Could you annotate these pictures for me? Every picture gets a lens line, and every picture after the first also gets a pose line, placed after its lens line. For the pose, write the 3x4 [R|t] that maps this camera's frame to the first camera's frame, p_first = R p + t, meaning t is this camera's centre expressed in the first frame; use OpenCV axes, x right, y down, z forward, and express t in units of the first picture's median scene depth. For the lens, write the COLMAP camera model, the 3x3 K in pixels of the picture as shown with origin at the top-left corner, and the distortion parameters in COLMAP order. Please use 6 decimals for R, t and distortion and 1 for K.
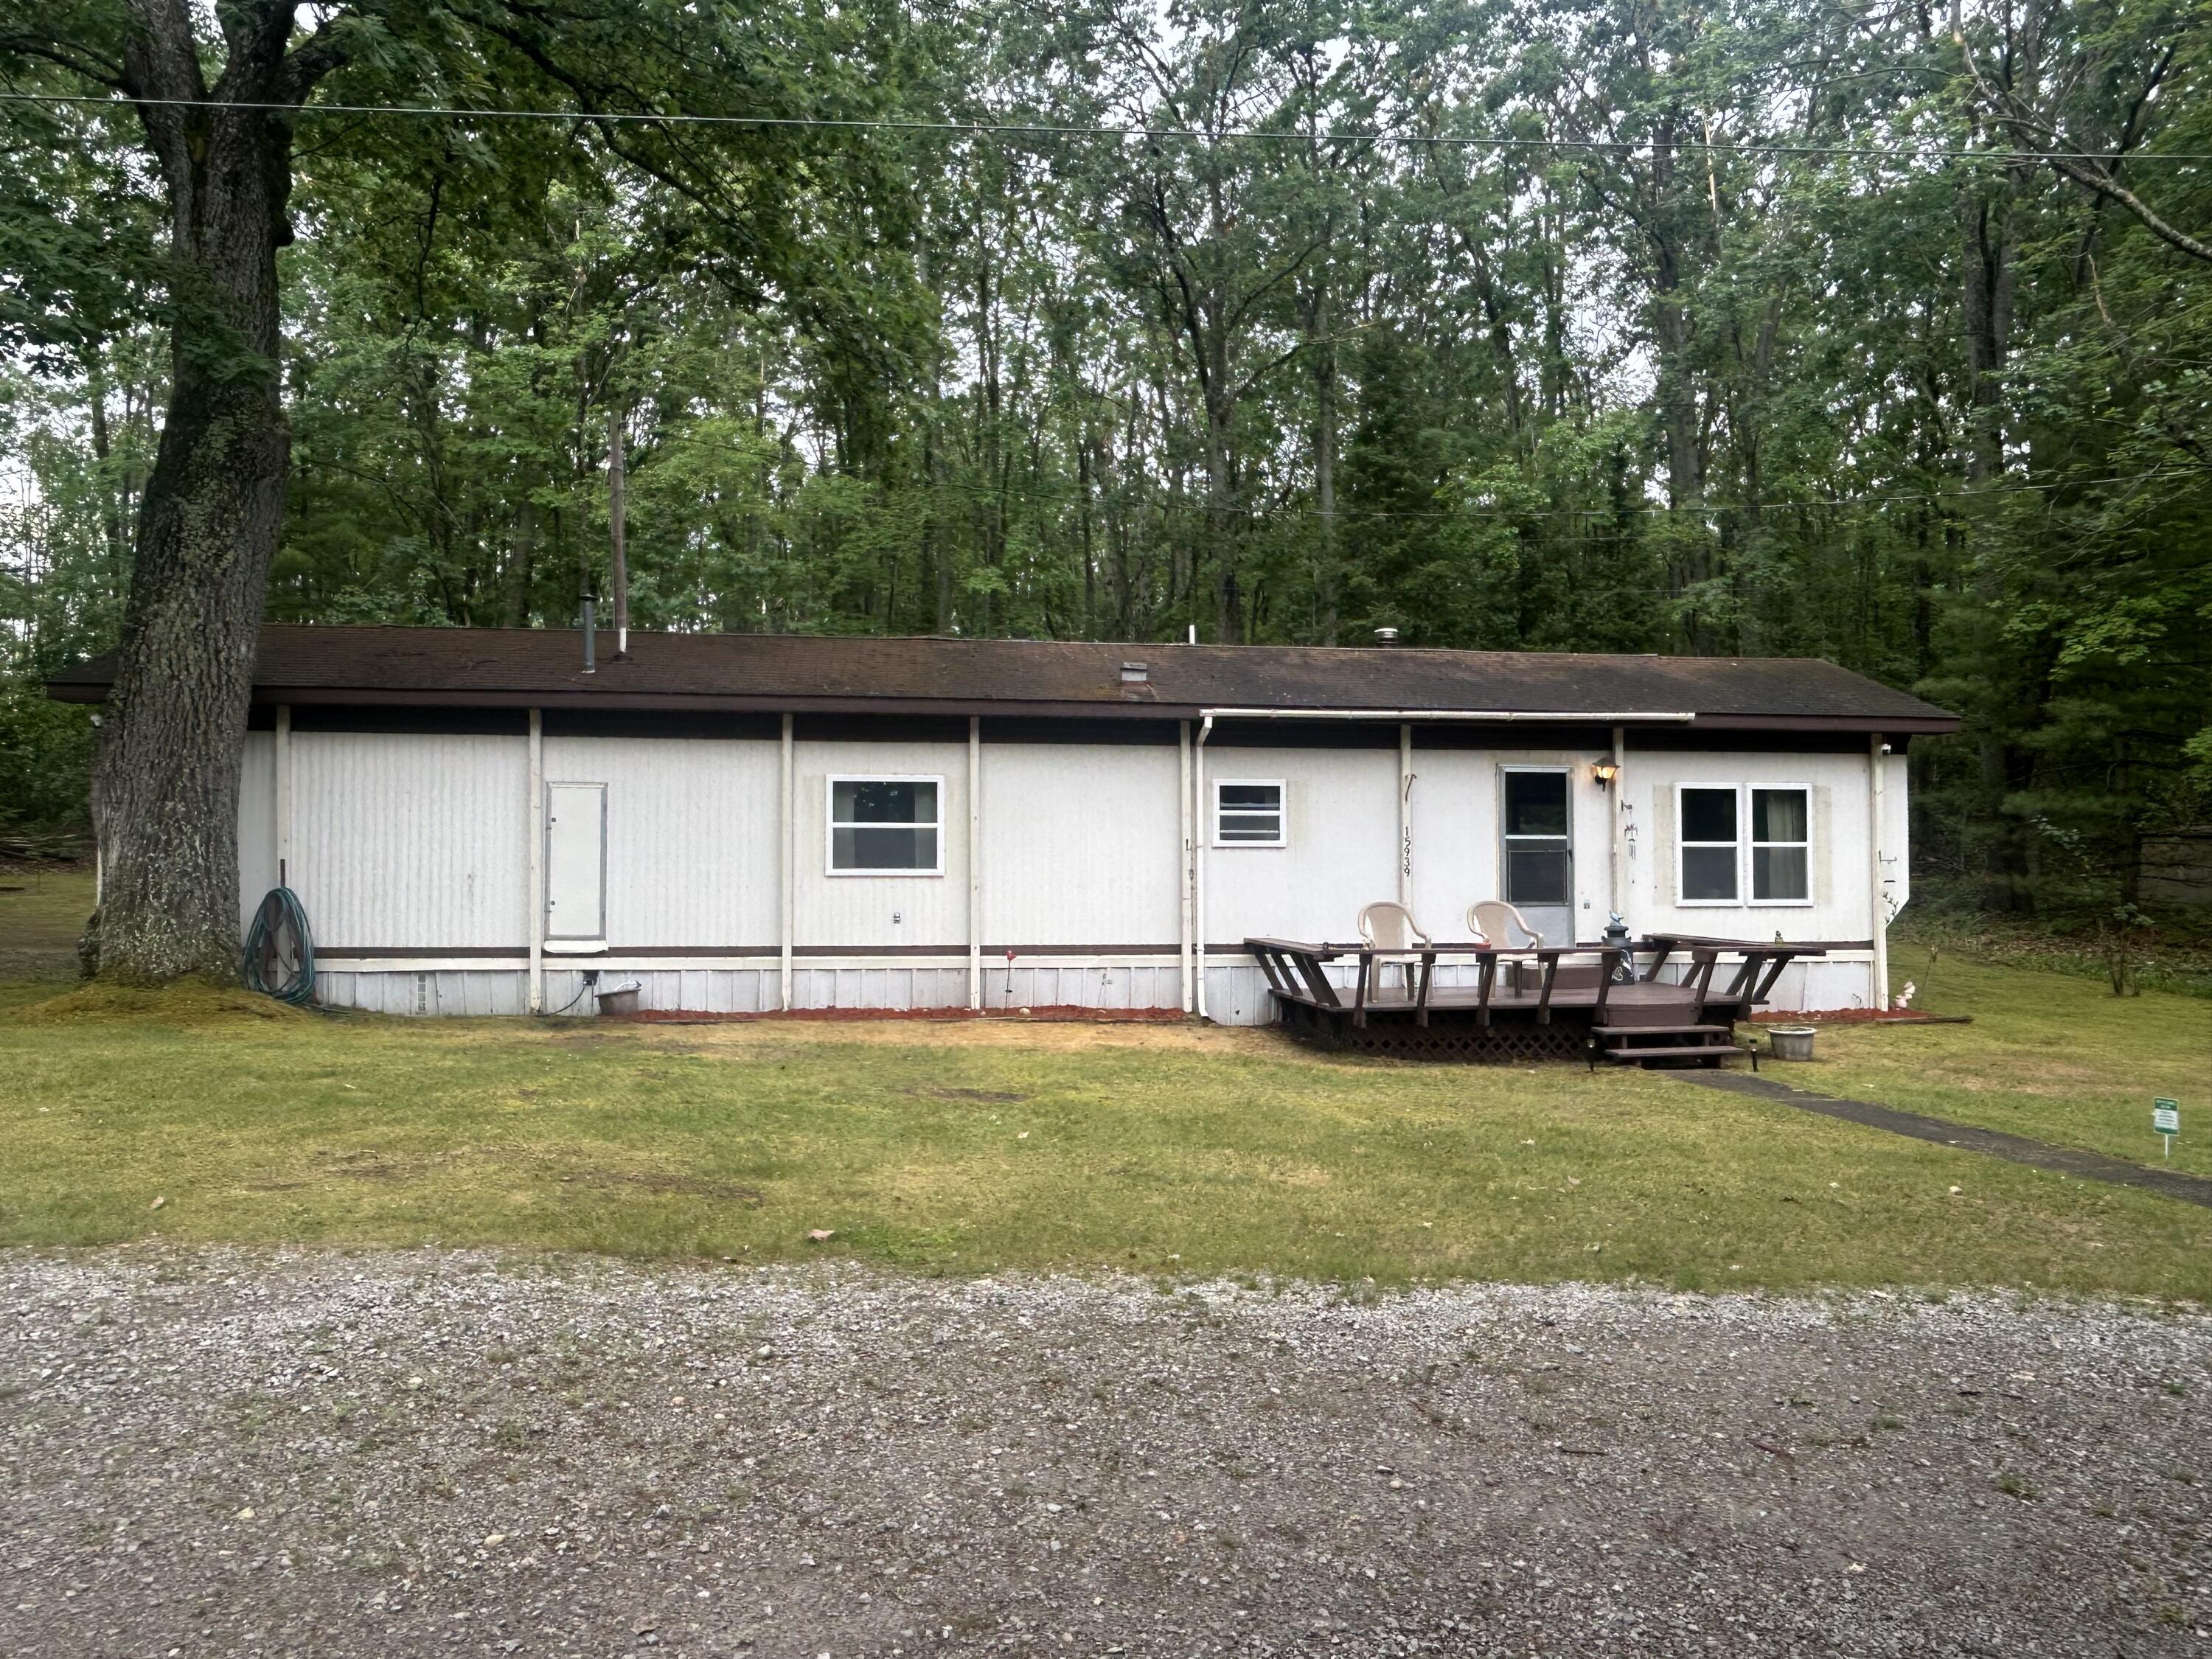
lens RADIAL K [[1439.5, 0, 1106.0], [0, 1439.5, 829.5], [0, 0, 1]] dist [0.001172, -0.000099]
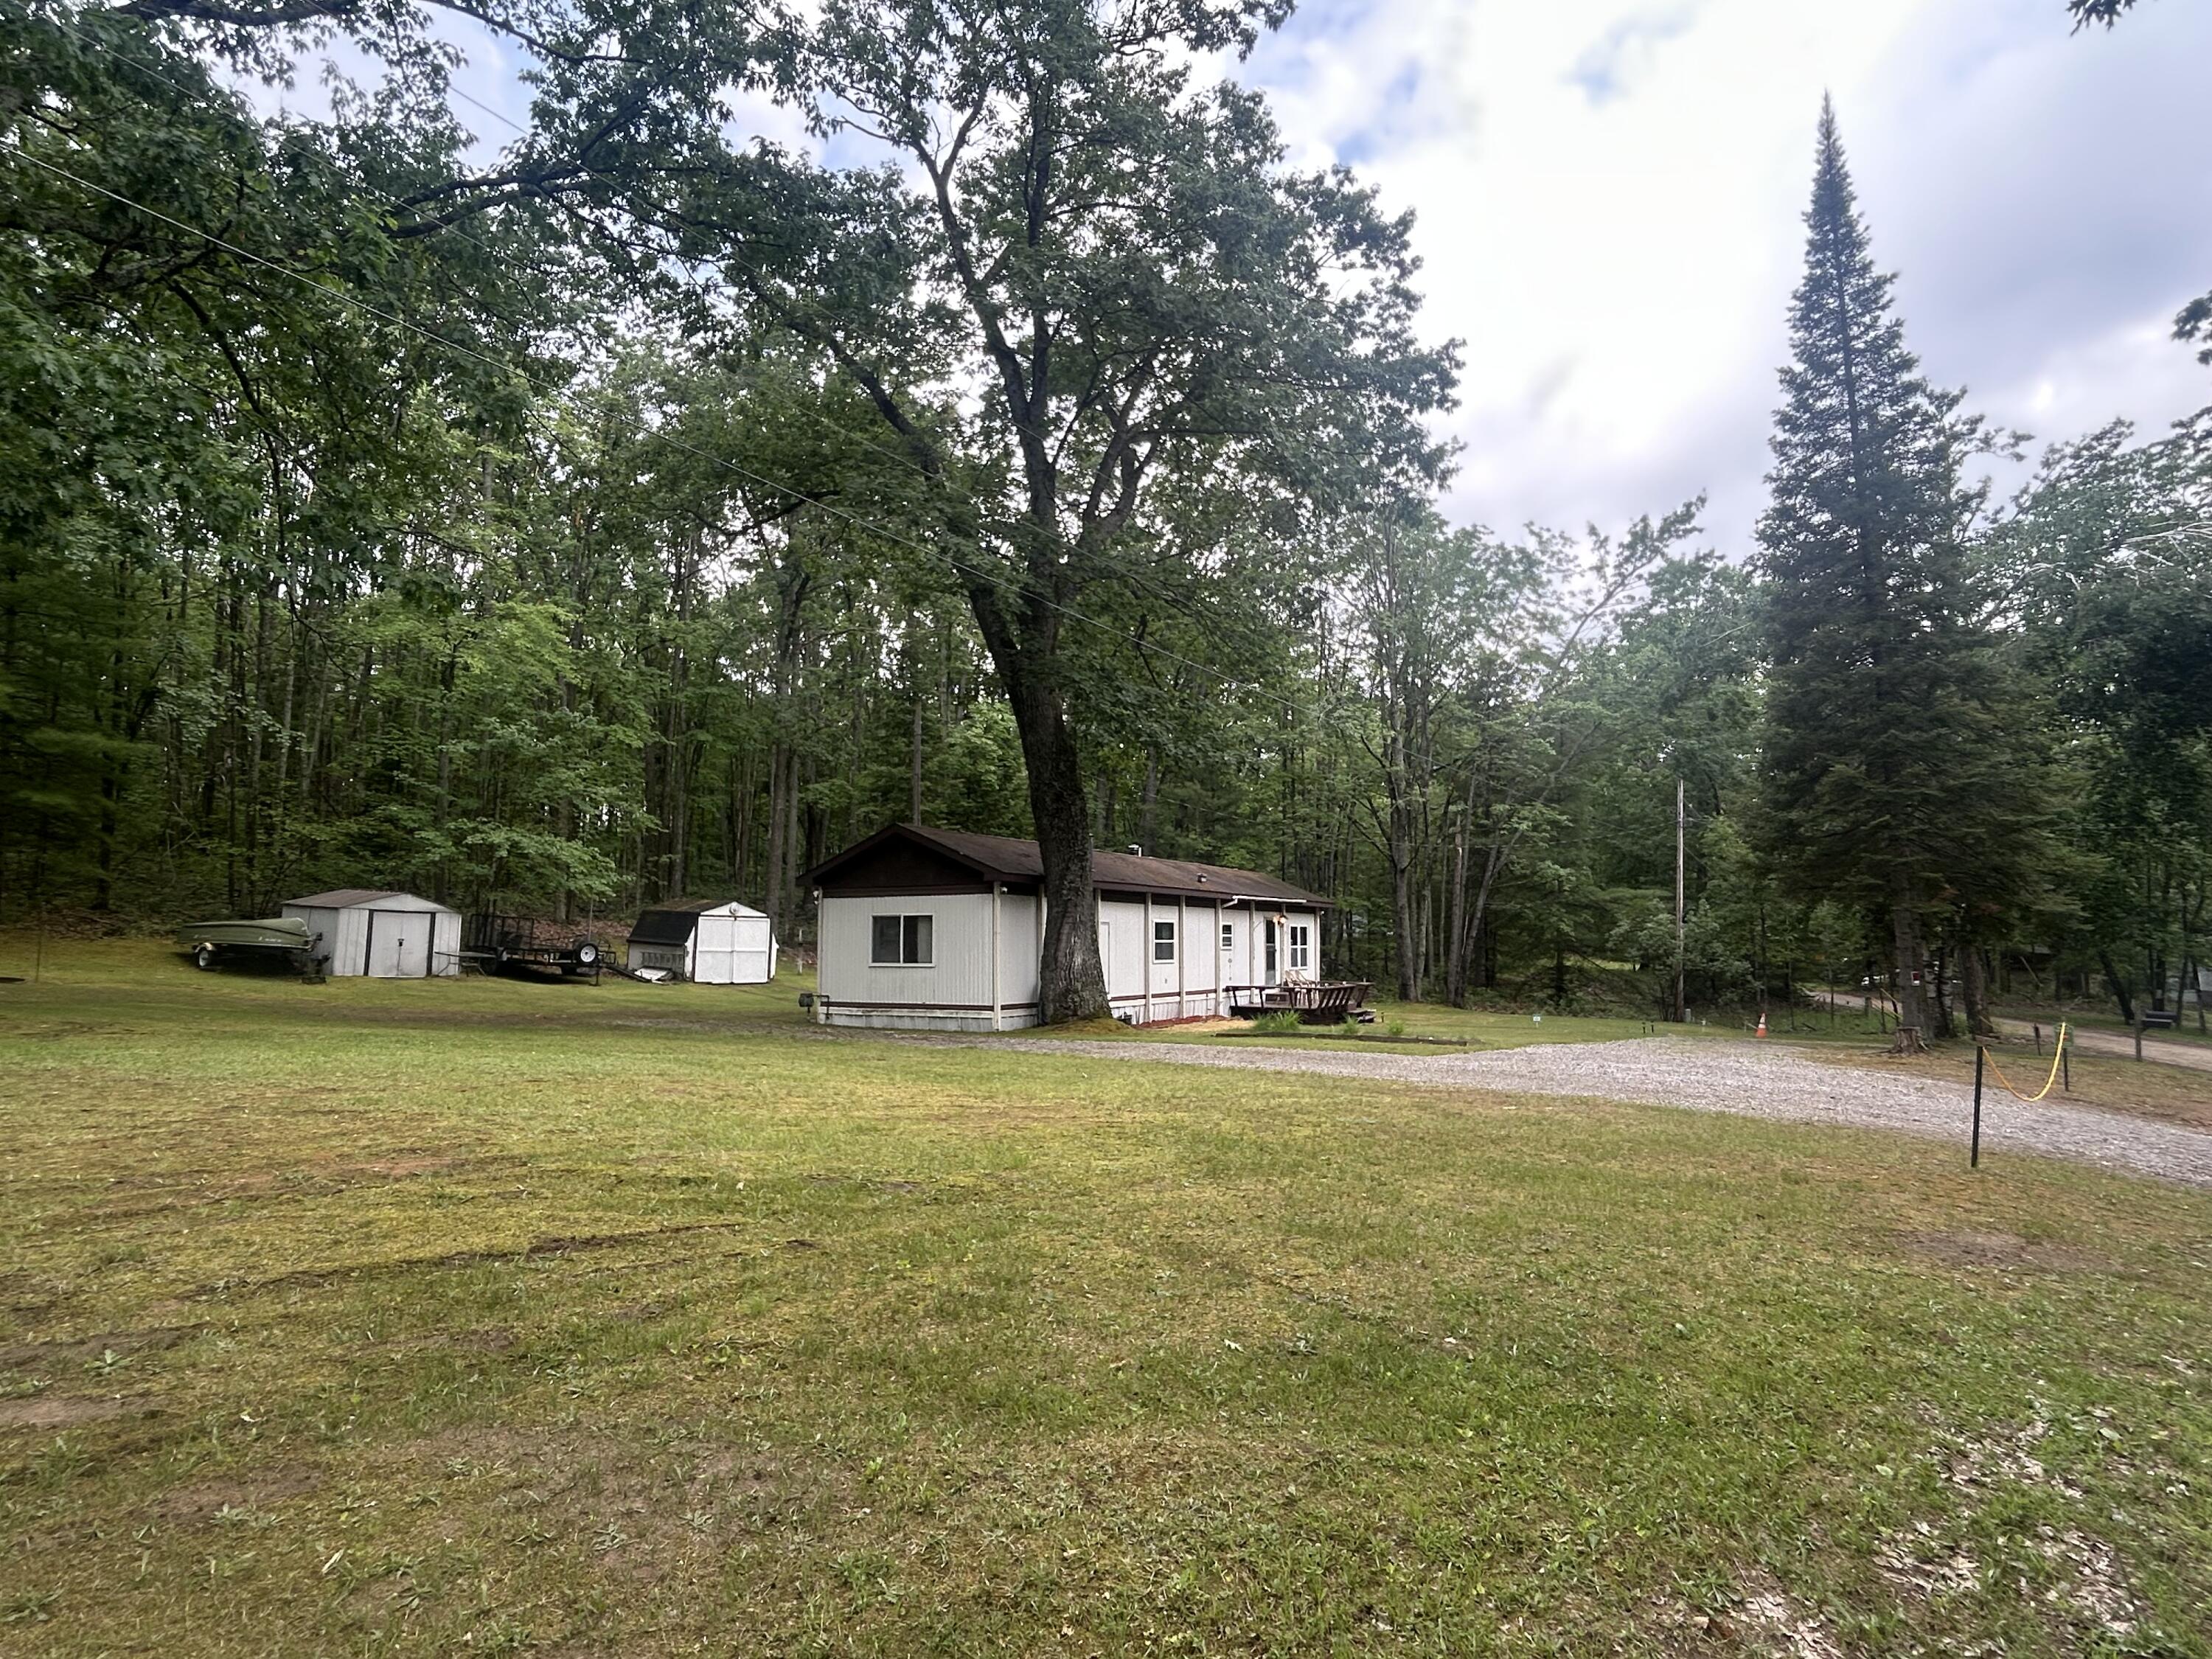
lens RADIAL K [[1213.6, 0, 1106.0], [0, 1213.6, 829.5], [0, 0, 1]] dist [0.000747, -0.000230]
pose [[0.596232, 0.072616, 0.799522, -1.713311], [-0.018733, 0.996888, -0.076572, -0.029675], [-0.802594, 0.030677, 0.595736, -0.103255]]
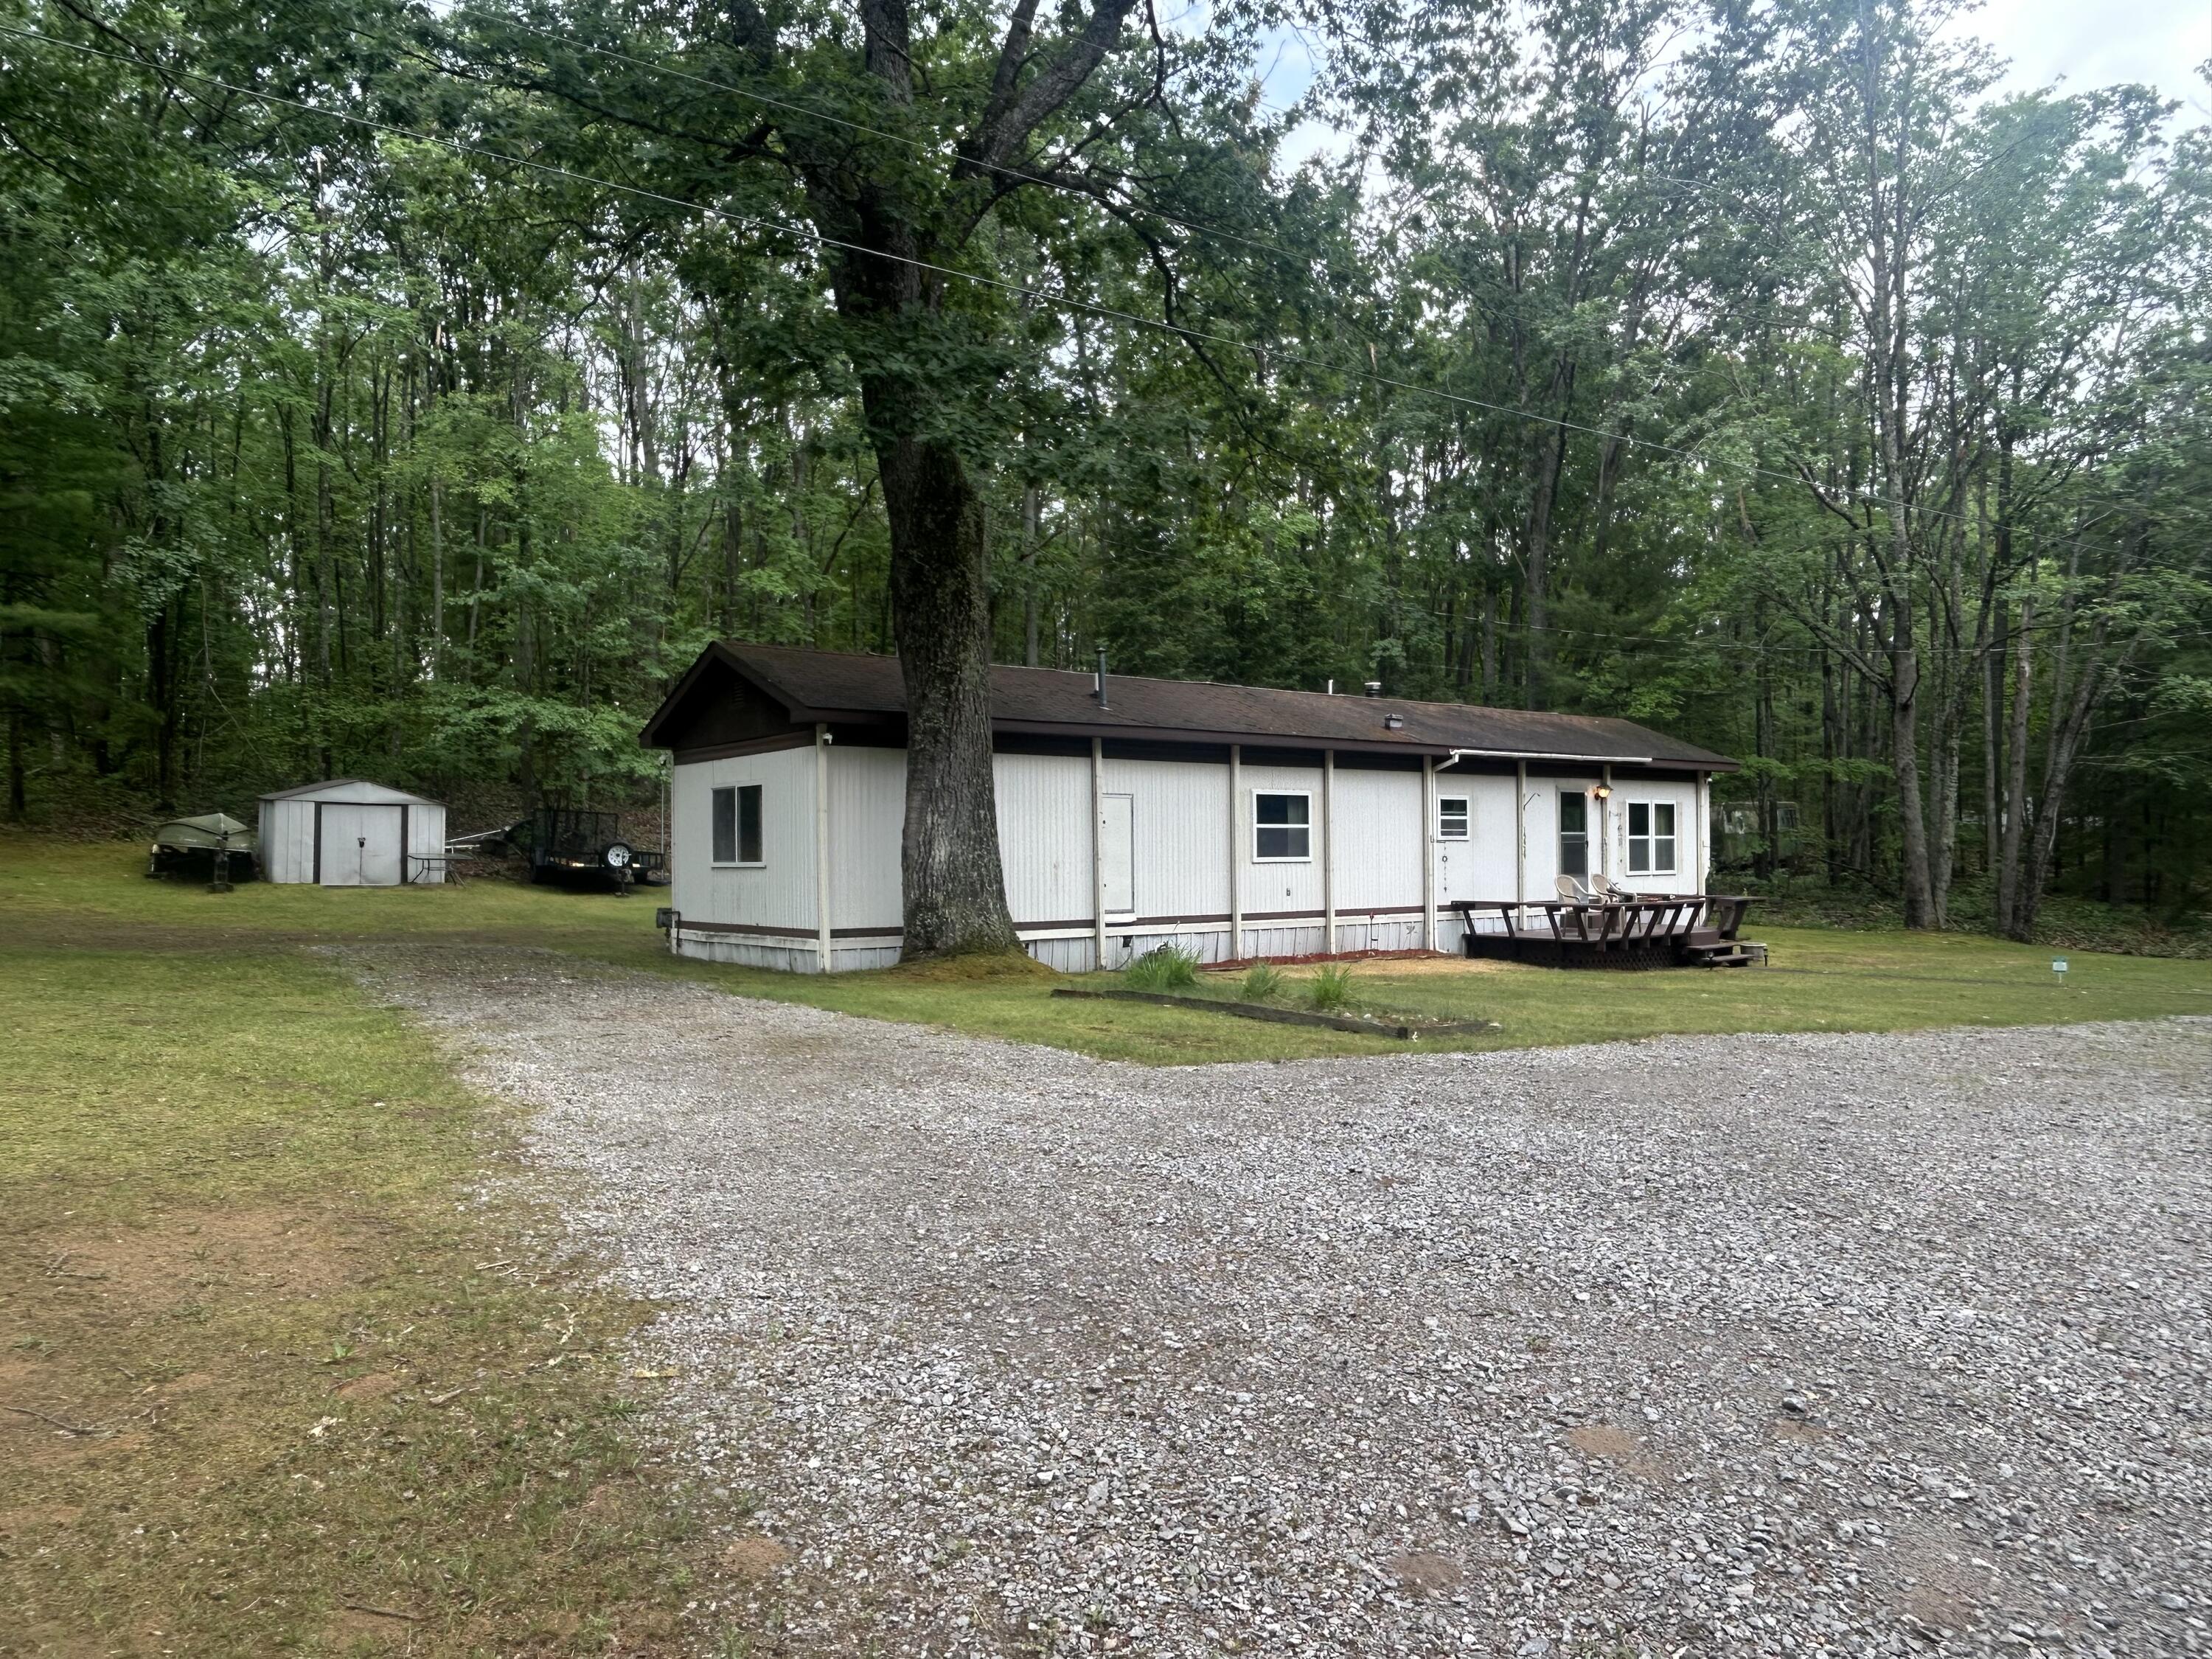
lens RADIAL K [[1439.5, 0, 1106.0], [0, 1439.5, 829.5], [0, 0, 1]] dist [0.001172, -0.000099]
pose [[0.868718, -0.001414, 0.495305, -0.945764], [-0.001615, 0.999983, 0.005688, -0.006908], [-0.495305, -0.005742, 0.868700, -0.126774]]
